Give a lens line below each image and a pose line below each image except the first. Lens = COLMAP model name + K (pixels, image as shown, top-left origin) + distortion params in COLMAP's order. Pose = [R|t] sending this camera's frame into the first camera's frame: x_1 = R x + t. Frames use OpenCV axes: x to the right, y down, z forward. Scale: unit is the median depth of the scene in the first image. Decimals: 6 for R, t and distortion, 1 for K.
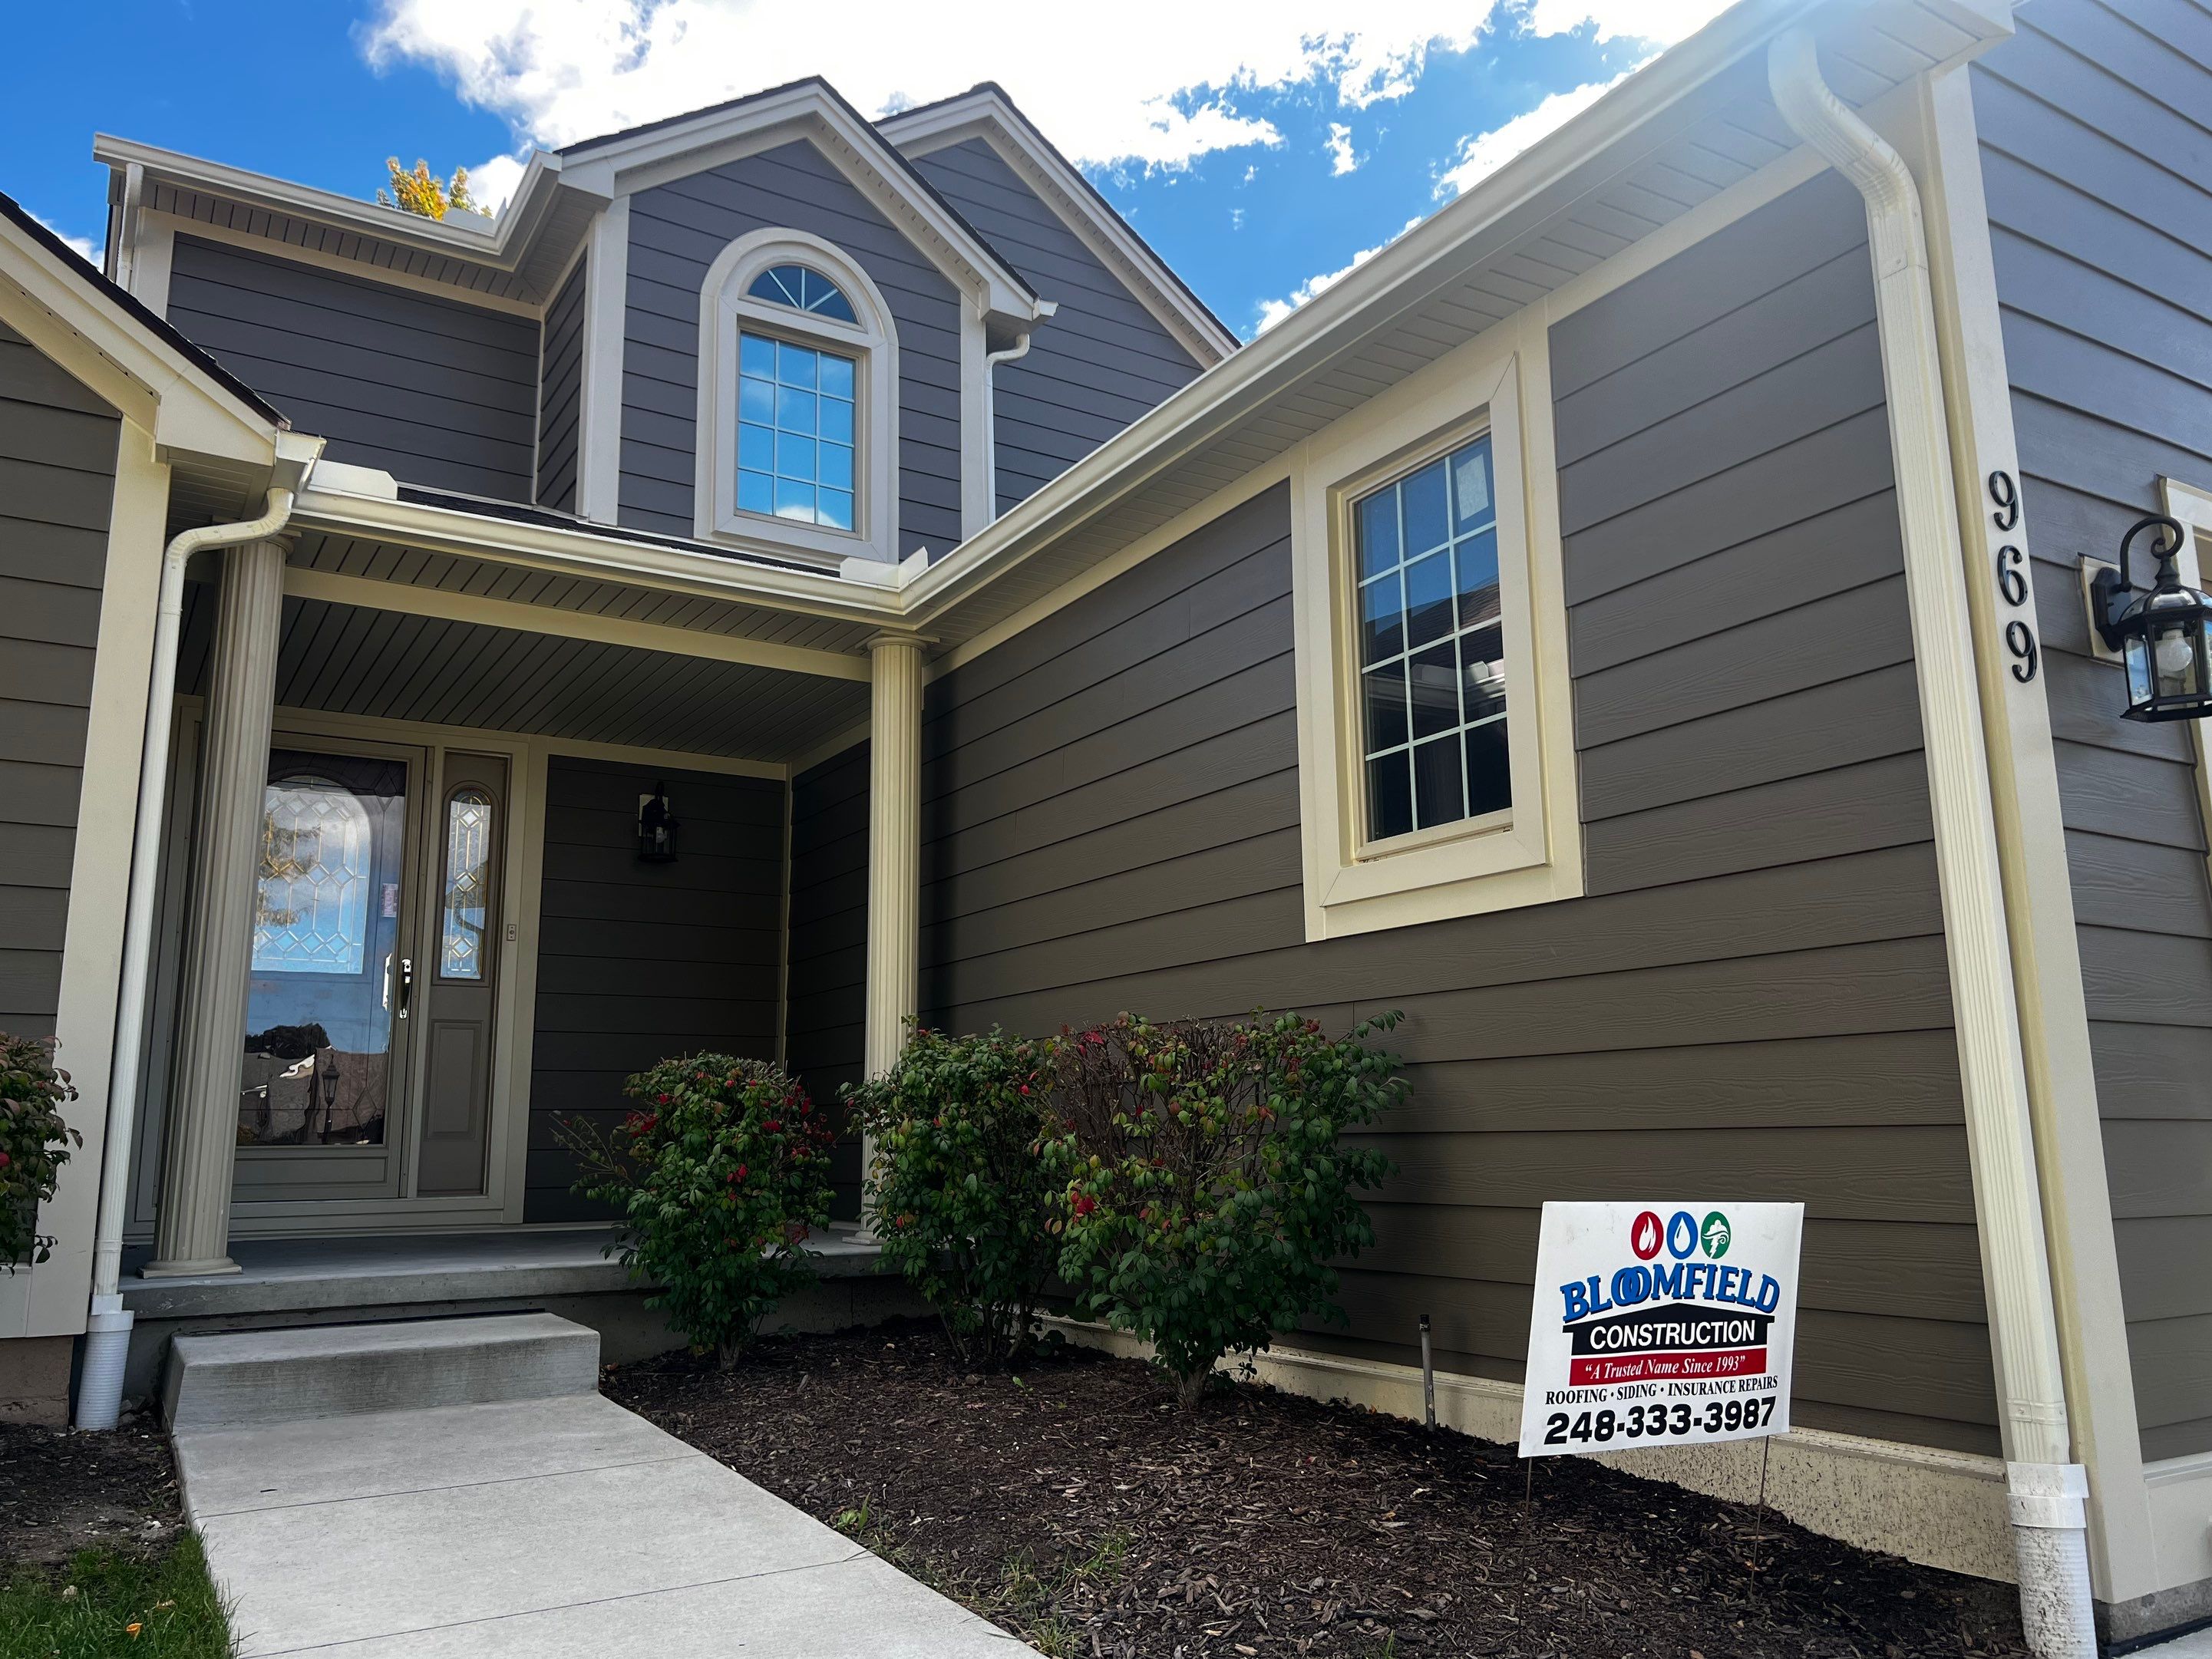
lens RADIAL K [[1677.4, 0, 1106.0], [0, 1677.4, 829.5], [0, 0, 1]] dist [0.072809, -0.078916]
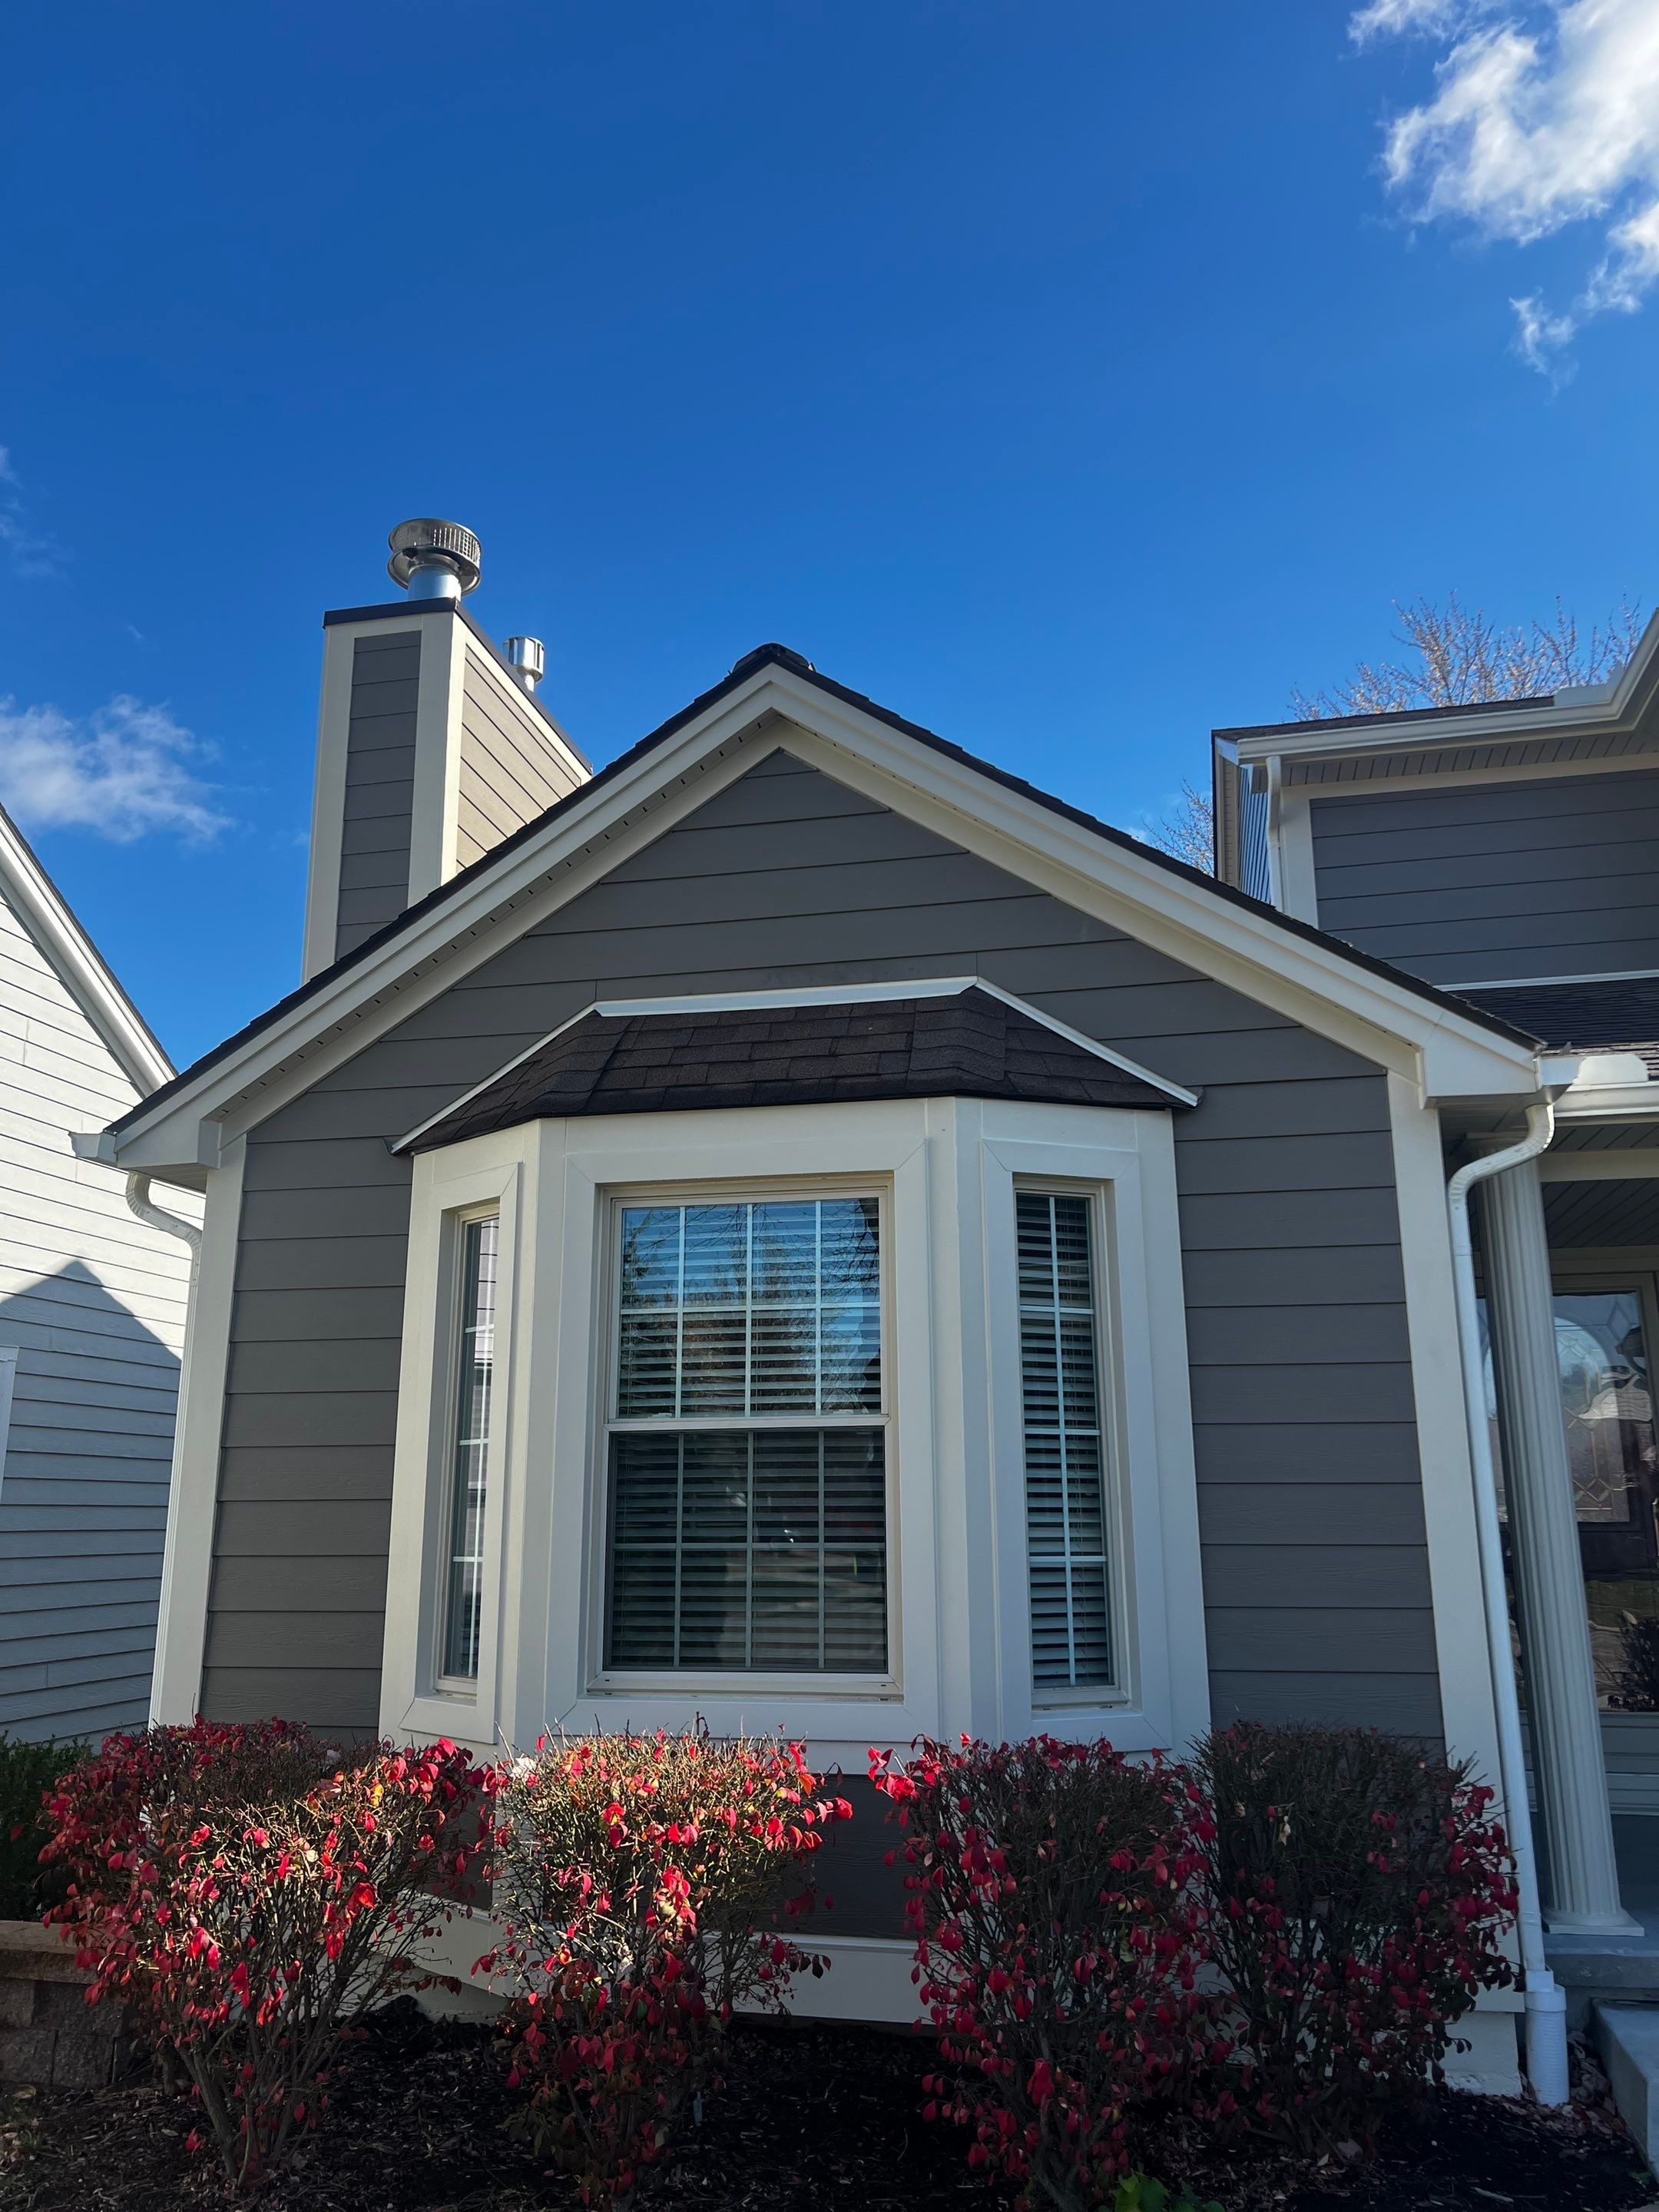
lens RADIAL K [[1671.3, 0, 829.5], [0, 1671.3, 1106.0], [0, 0, 1]] dist [0.069933, -0.086140]
pose [[0.720917, -0.157483, -0.674891, -0.193896], [0.128040, 0.987340, -0.093620, -0.253075], [0.681091, -0.018920, 0.731955, 0.013099]]
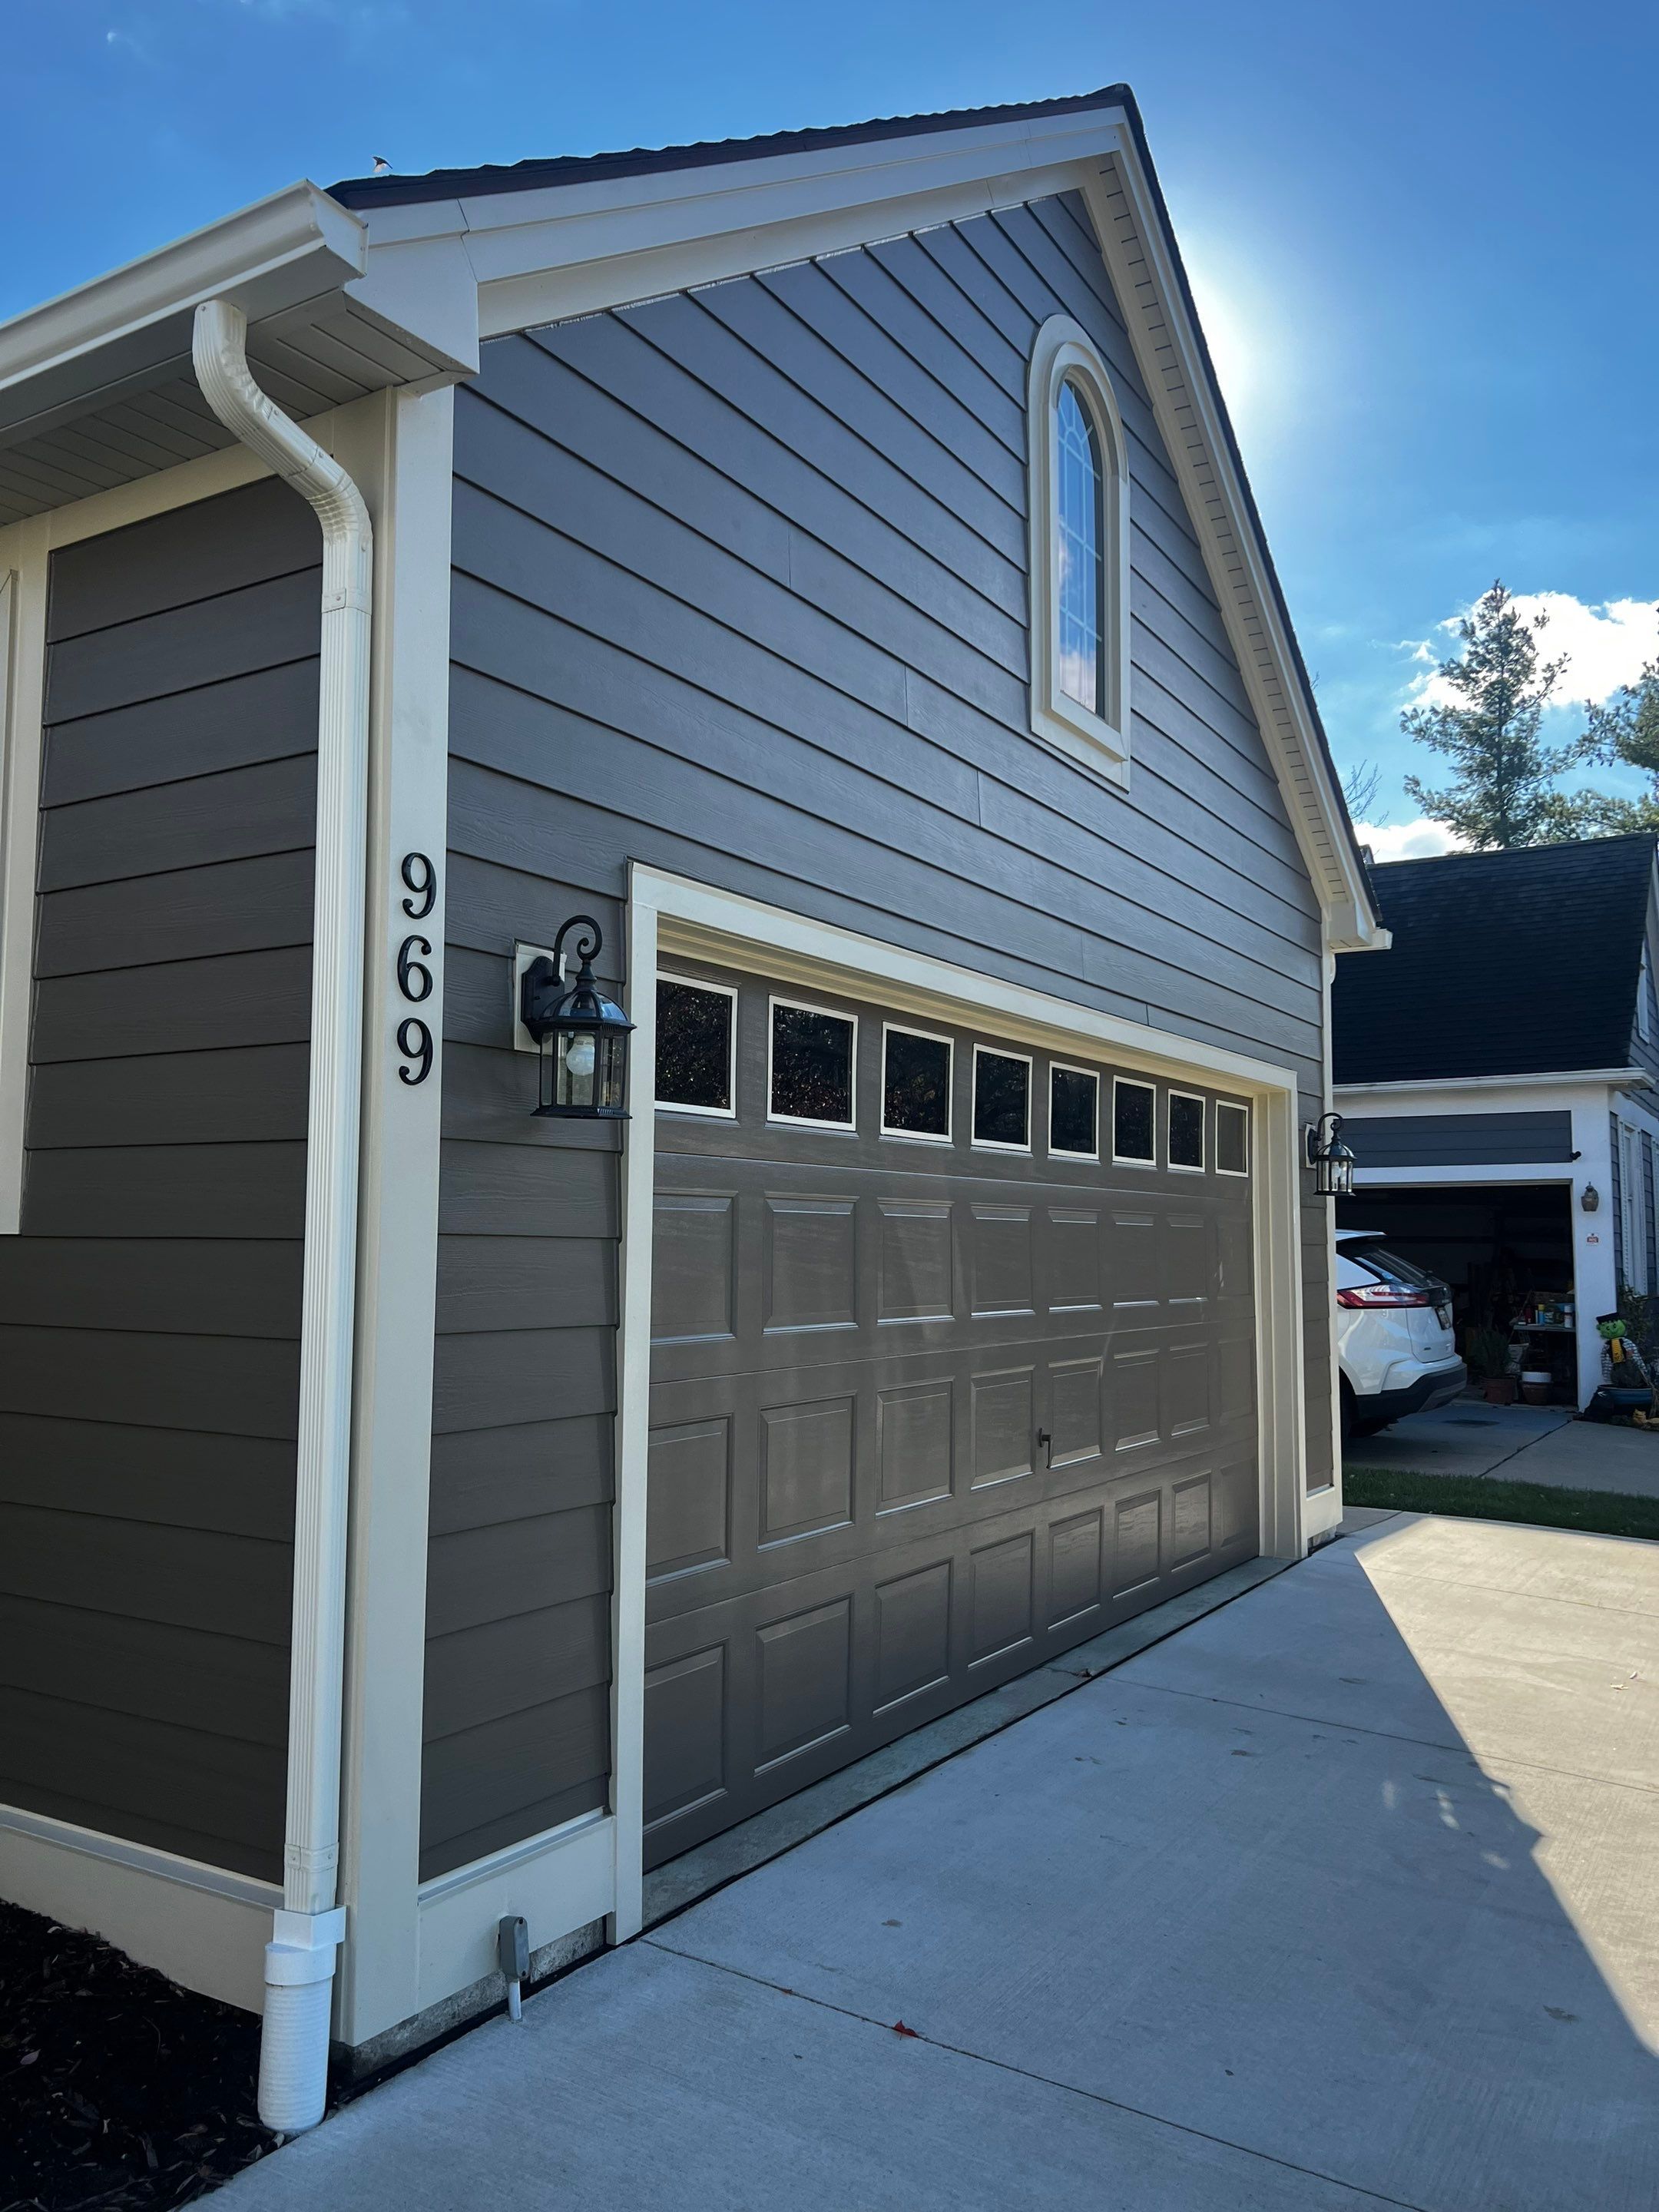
lens RADIAL K [[1677.6, 0, 829.5], [0, 1677.6, 1106.0], [0, 0, 1]] dist [0.072809, -0.078916]
pose [[0.896099, 0.058932, 0.439925, 0.315385], [-0.105885, 0.990913, 0.082939, -0.167083], [-0.431039, -0.120903, 0.894197, 0.053708]]
